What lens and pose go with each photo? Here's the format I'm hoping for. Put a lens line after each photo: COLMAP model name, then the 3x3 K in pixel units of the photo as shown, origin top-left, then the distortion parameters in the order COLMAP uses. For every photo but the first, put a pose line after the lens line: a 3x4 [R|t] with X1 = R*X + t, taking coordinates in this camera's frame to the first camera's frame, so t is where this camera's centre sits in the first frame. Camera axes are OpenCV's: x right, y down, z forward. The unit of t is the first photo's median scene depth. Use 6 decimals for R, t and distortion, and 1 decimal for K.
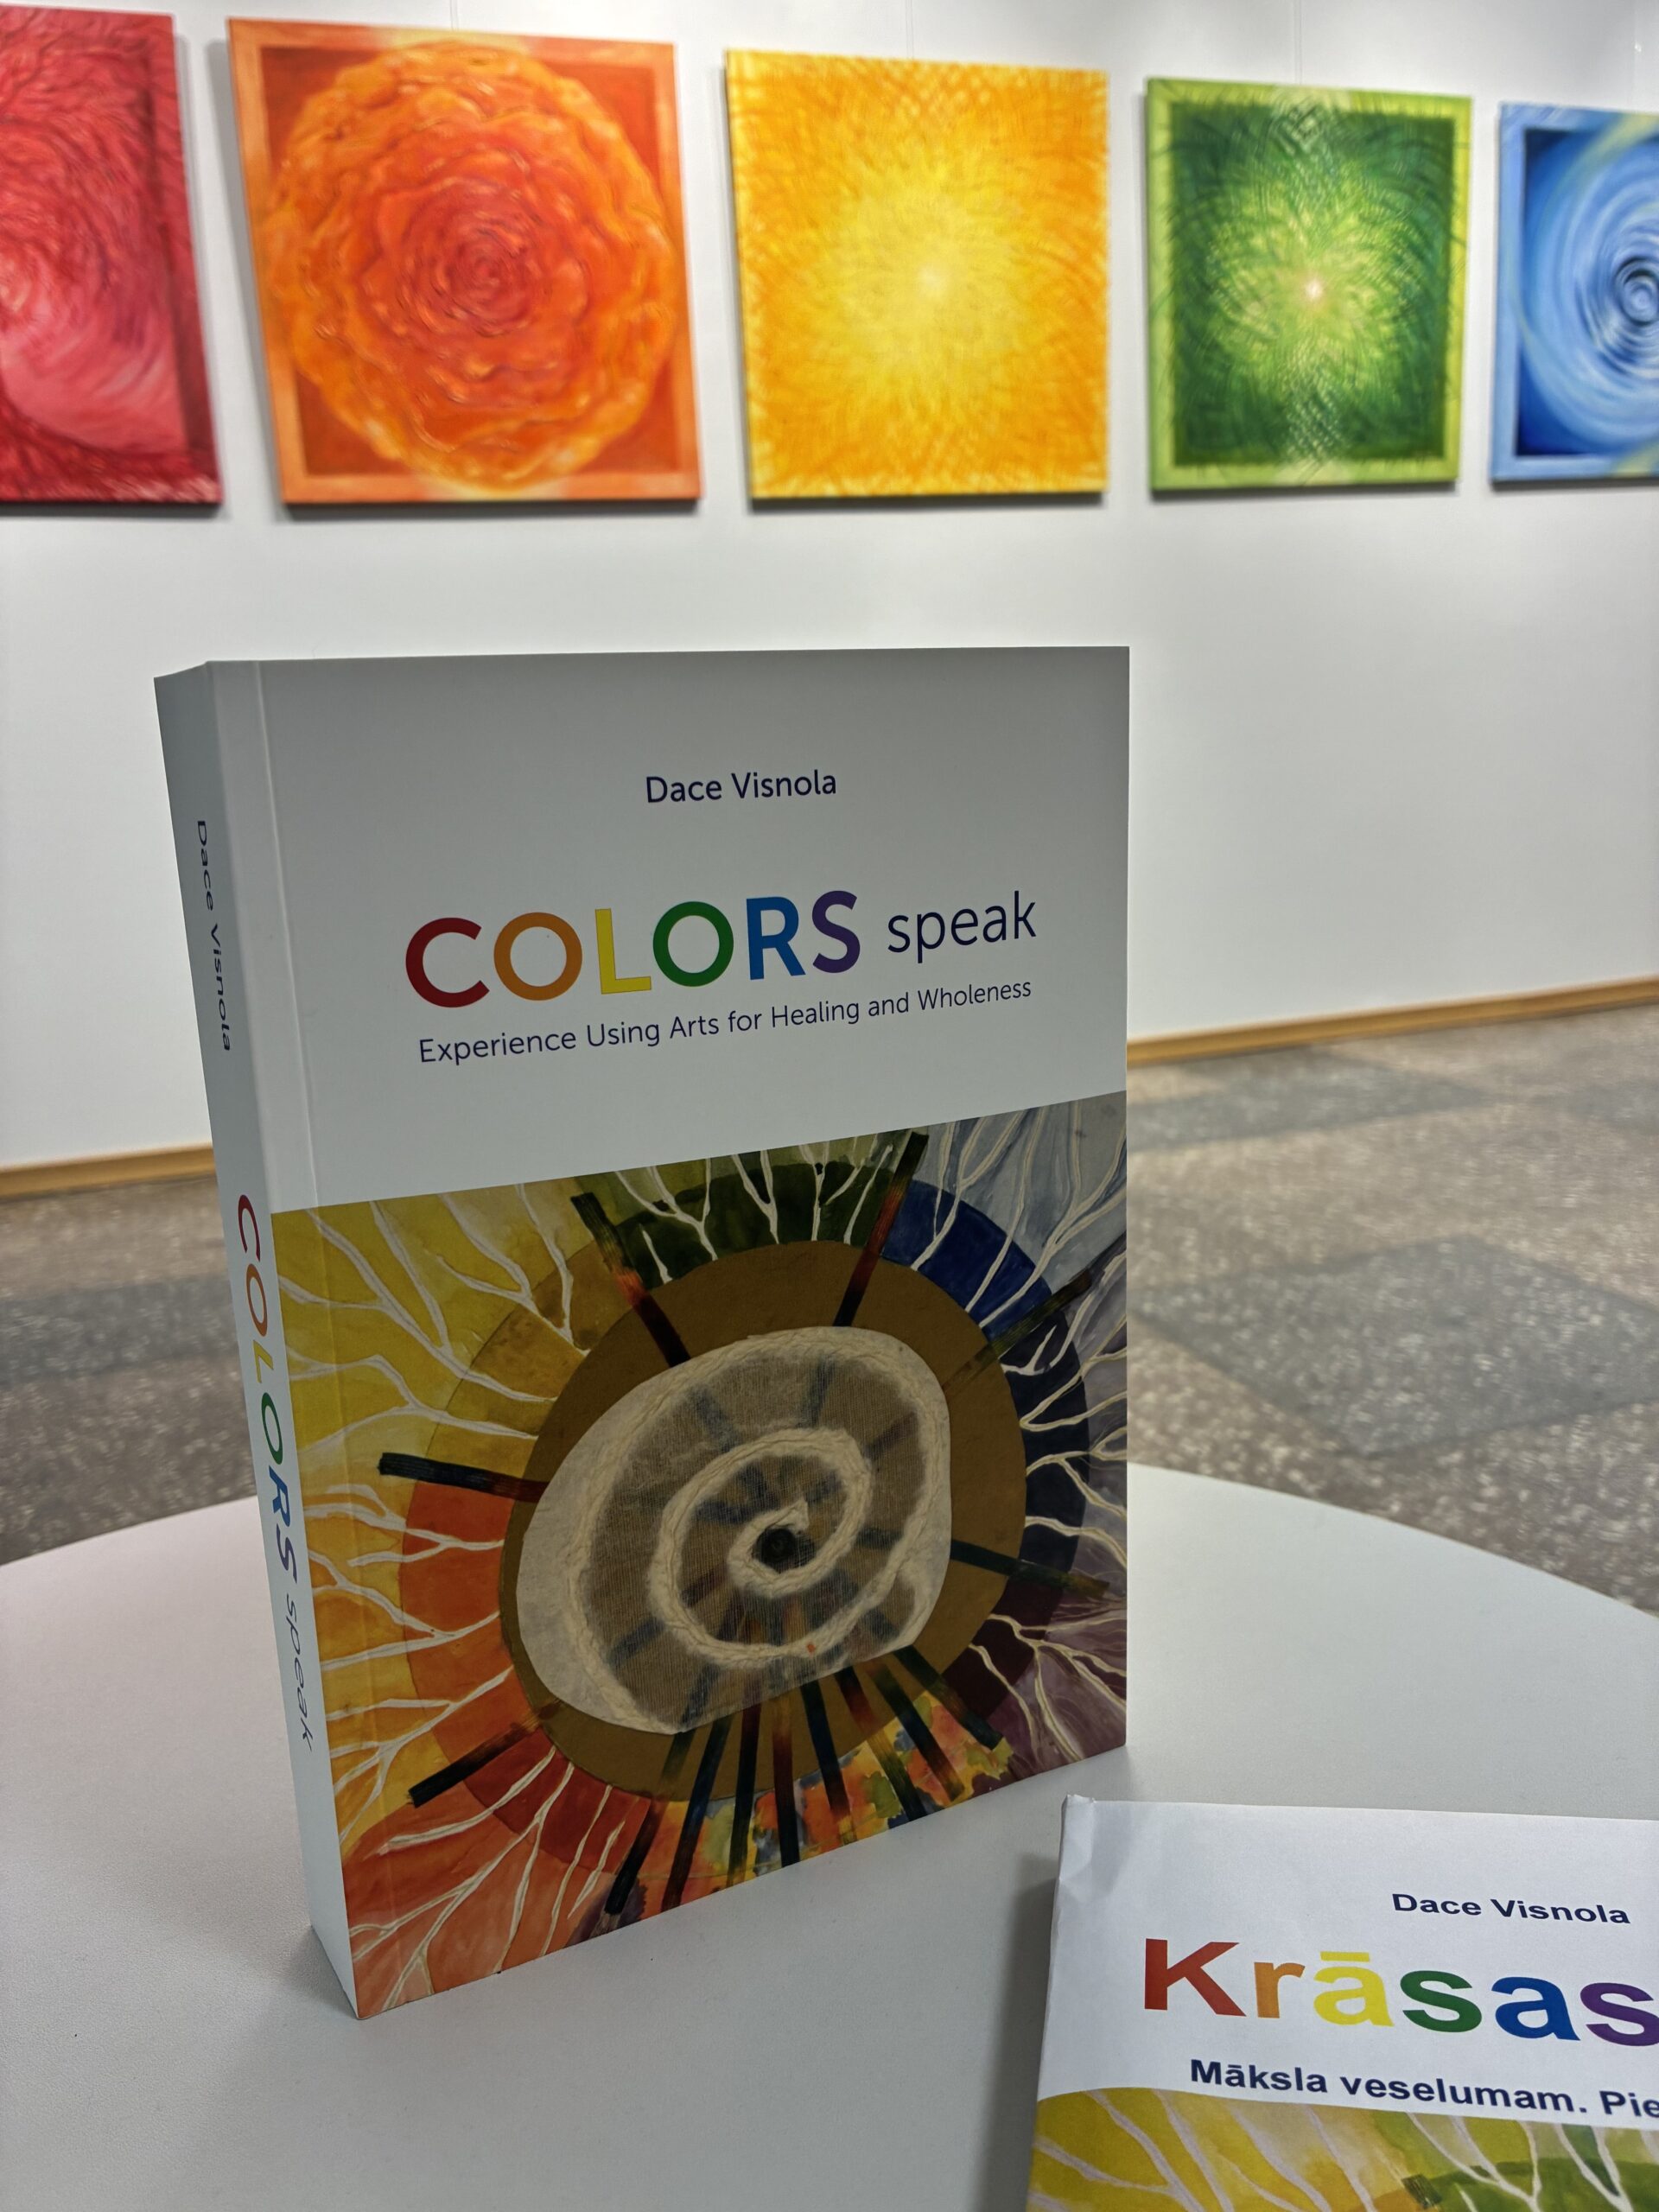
lens RADIAL K [[1664.1, 0, 822.5], [0, 1664.1, 1094.9], [0, 0, 1]] dist [0.040927, -0.057910]
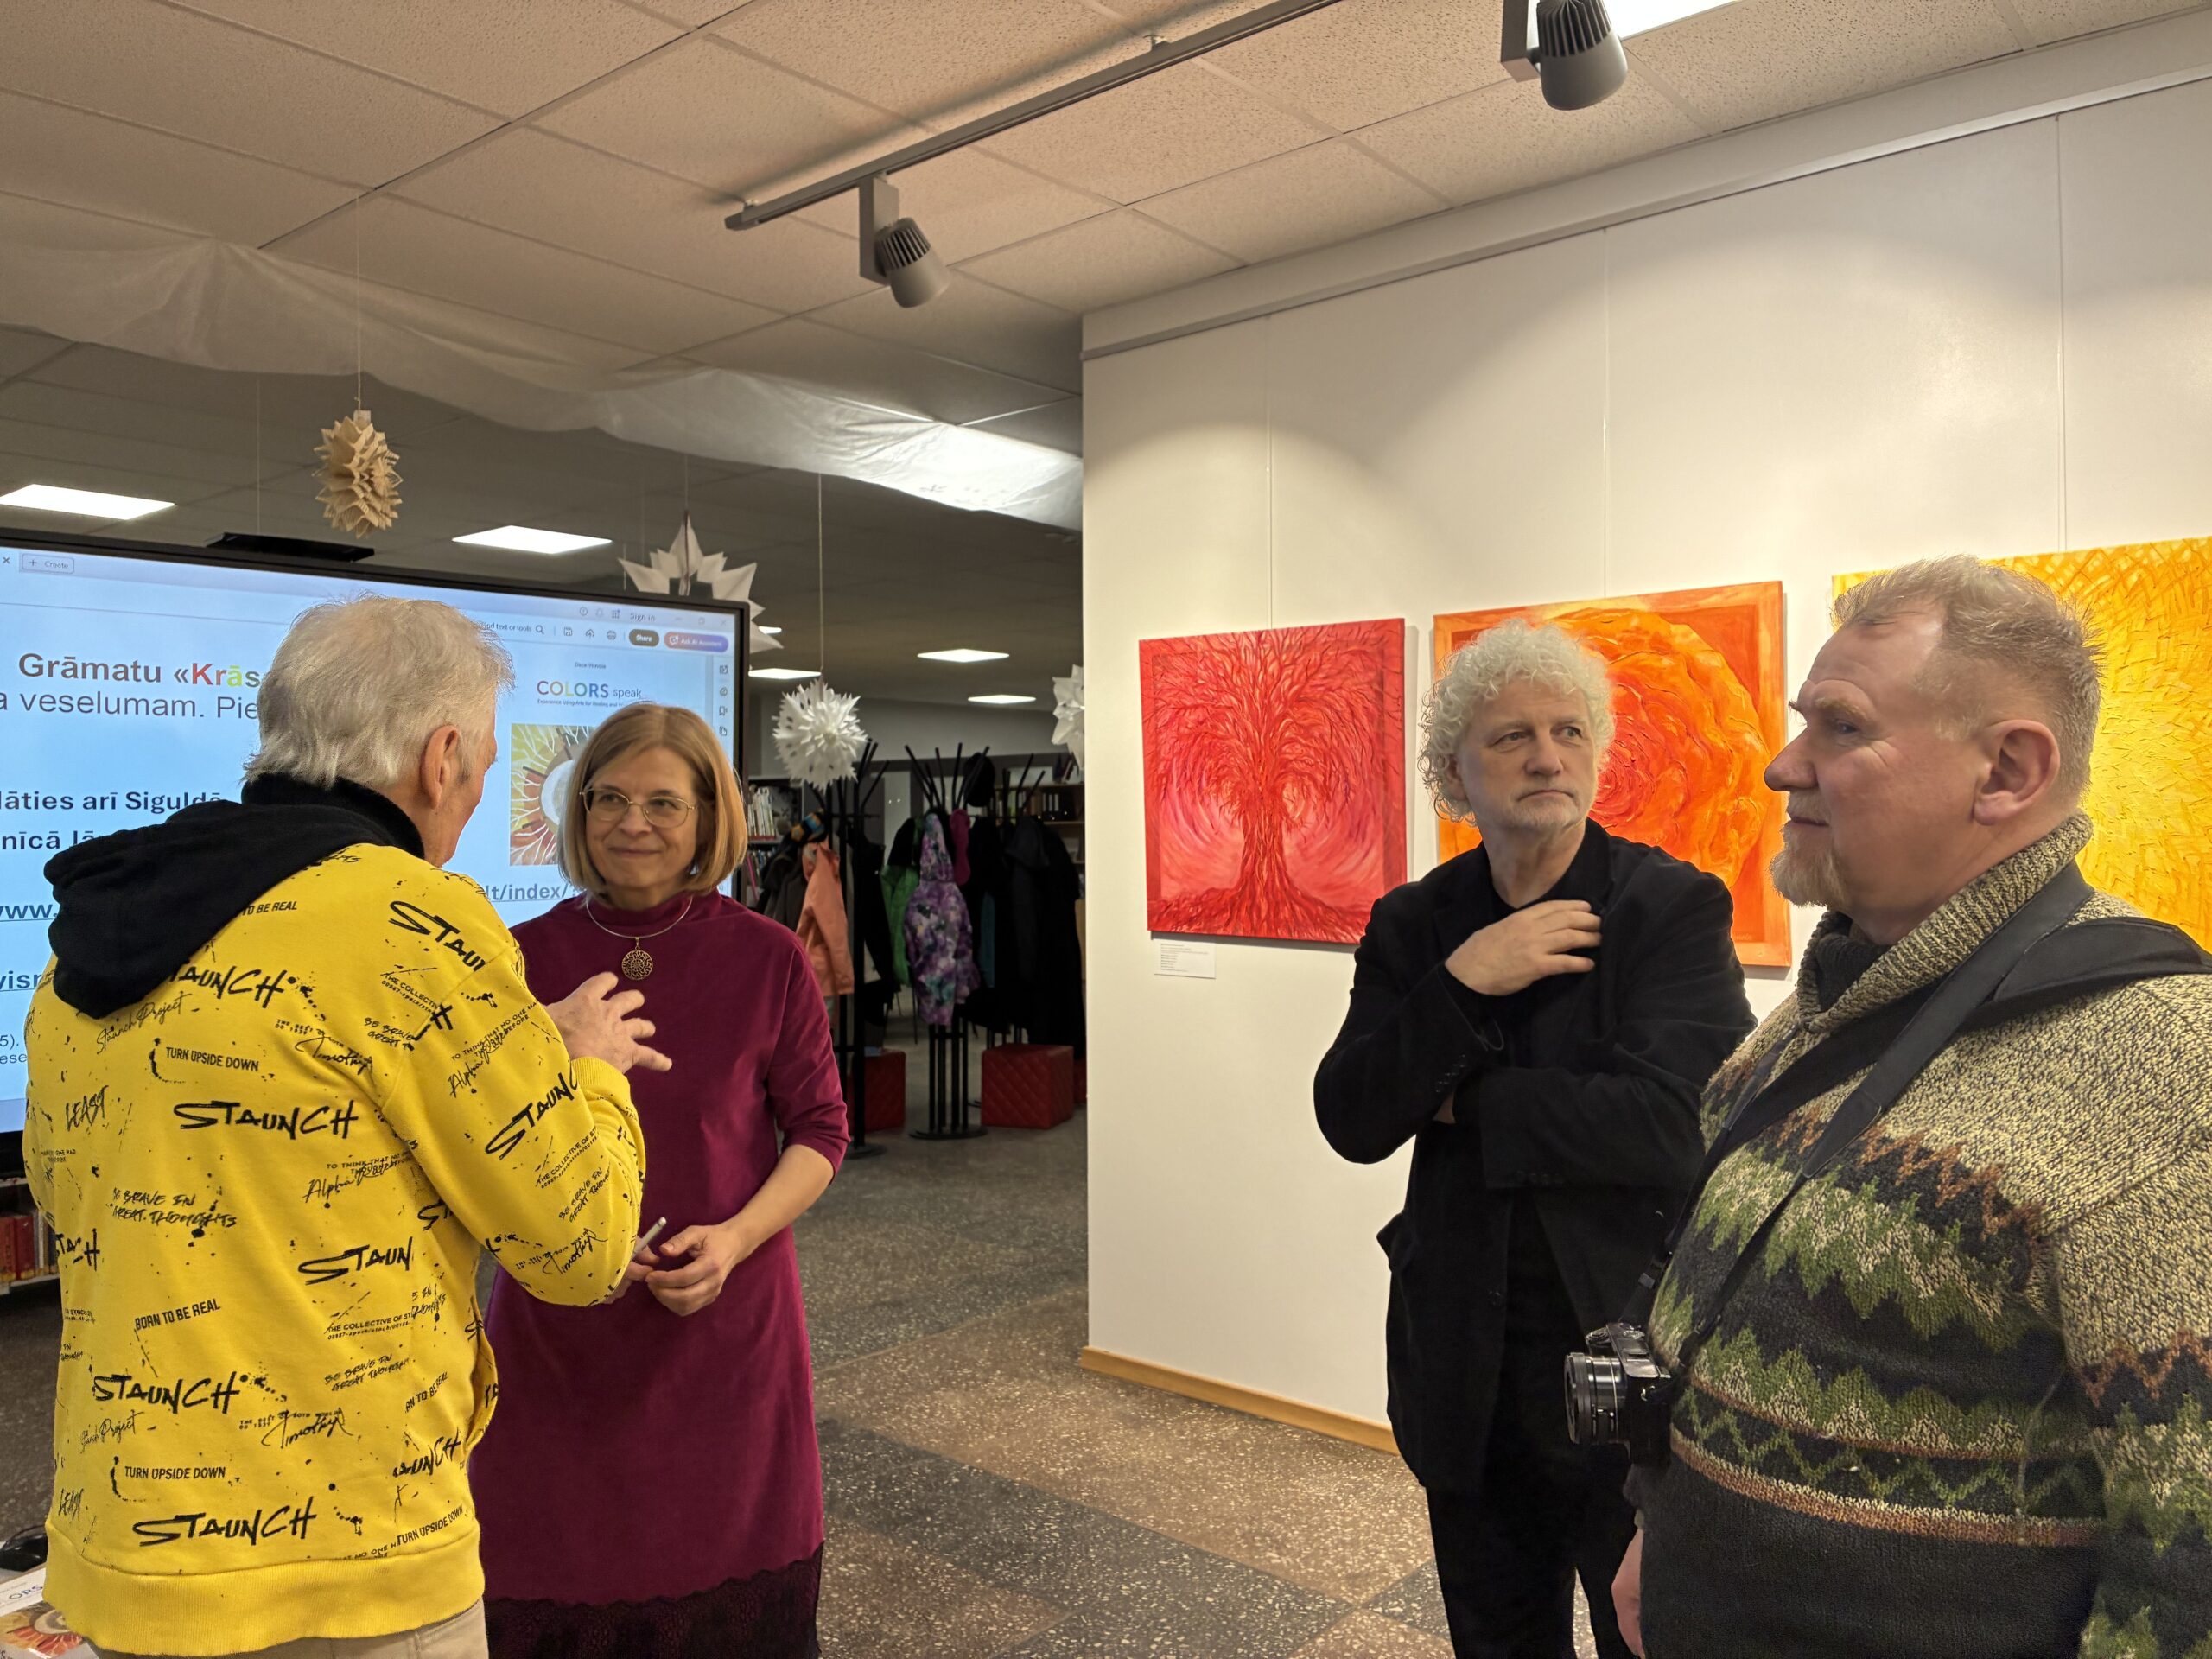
lens RADIAL K [[1664.1, 0, 1091.8], [0, 1664.1, 822.3], [0, 0, 1]] dist [0.040927, -0.057910]
pose [[0.515101, 0.054536, -0.855393, 0.617529], [-0.195069, 0.979244, -0.055034, -0.315352], [0.834637, 0.195209, 0.515048, 0.083200]]
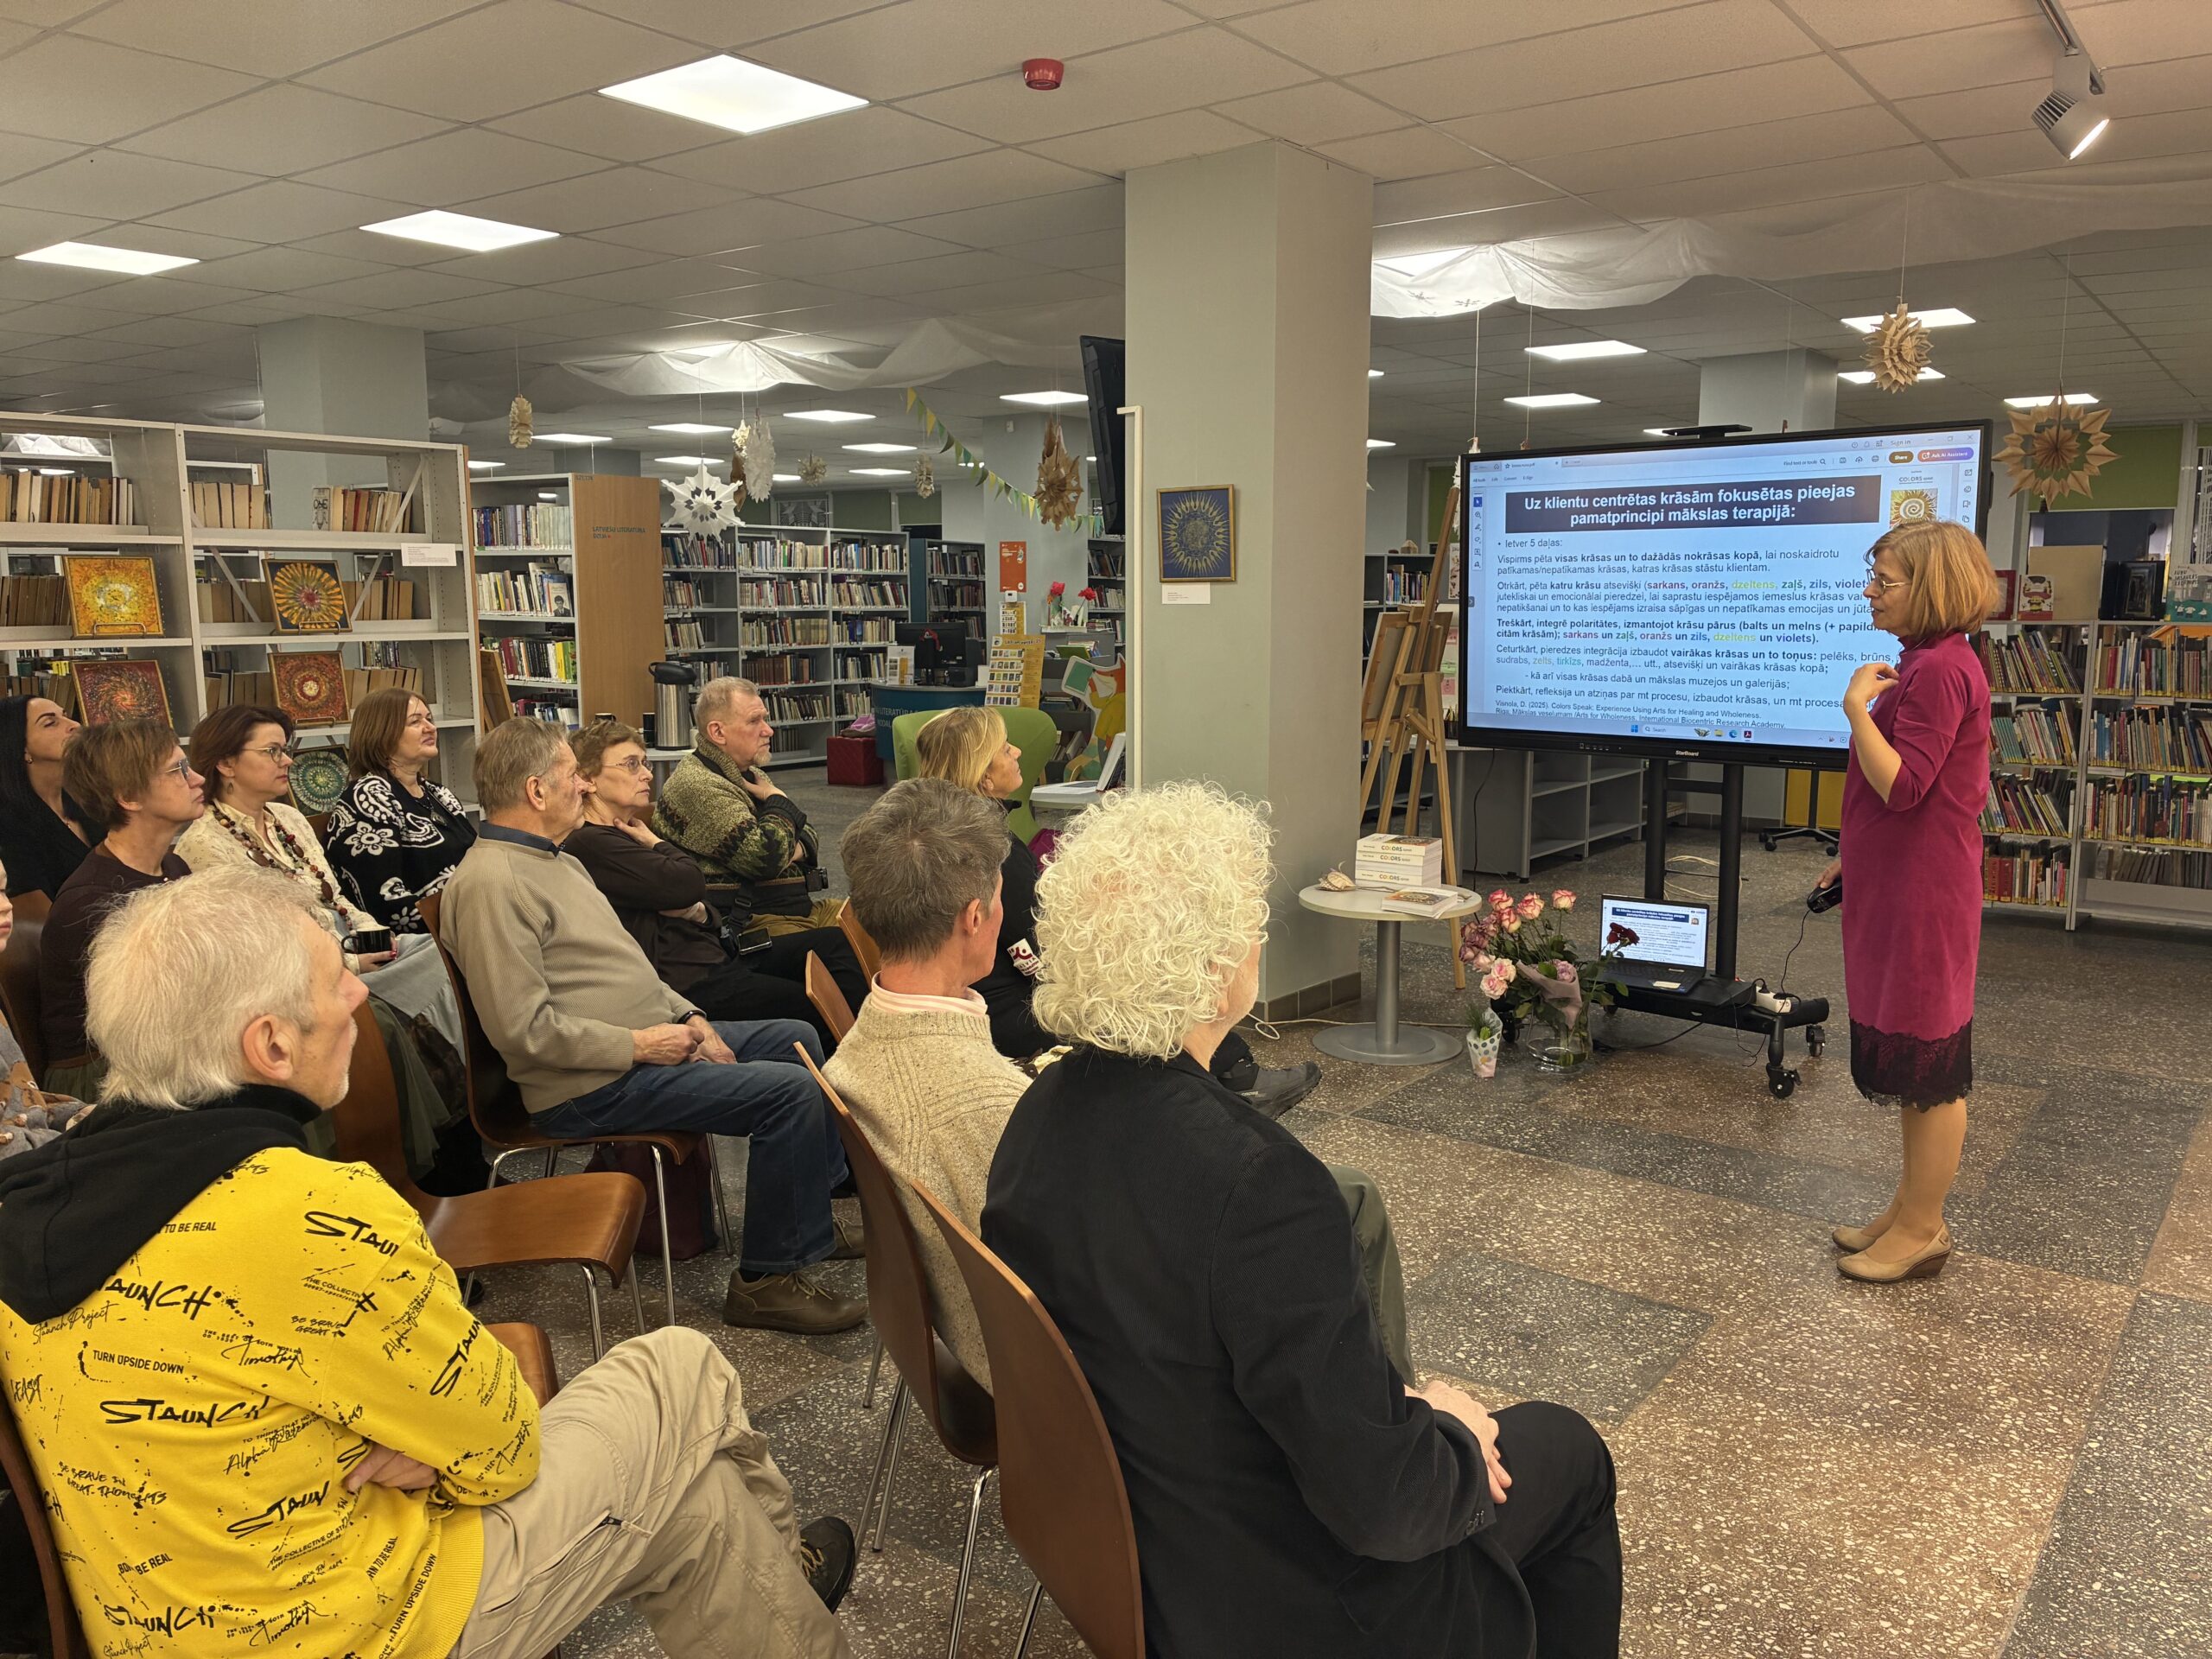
lens RADIAL K [[1664.1, 0, 1126.4], [0, 1664.1, 836.1], [0, 0, 1]] dist [0.040927, -0.057910]
pose [[-0.821795, 0.140847, -0.552101, 1.032493], [-0.064177, 0.939919, 0.335310, -0.577297], [0.566158, 0.310988, -0.763382, 1.252789]]
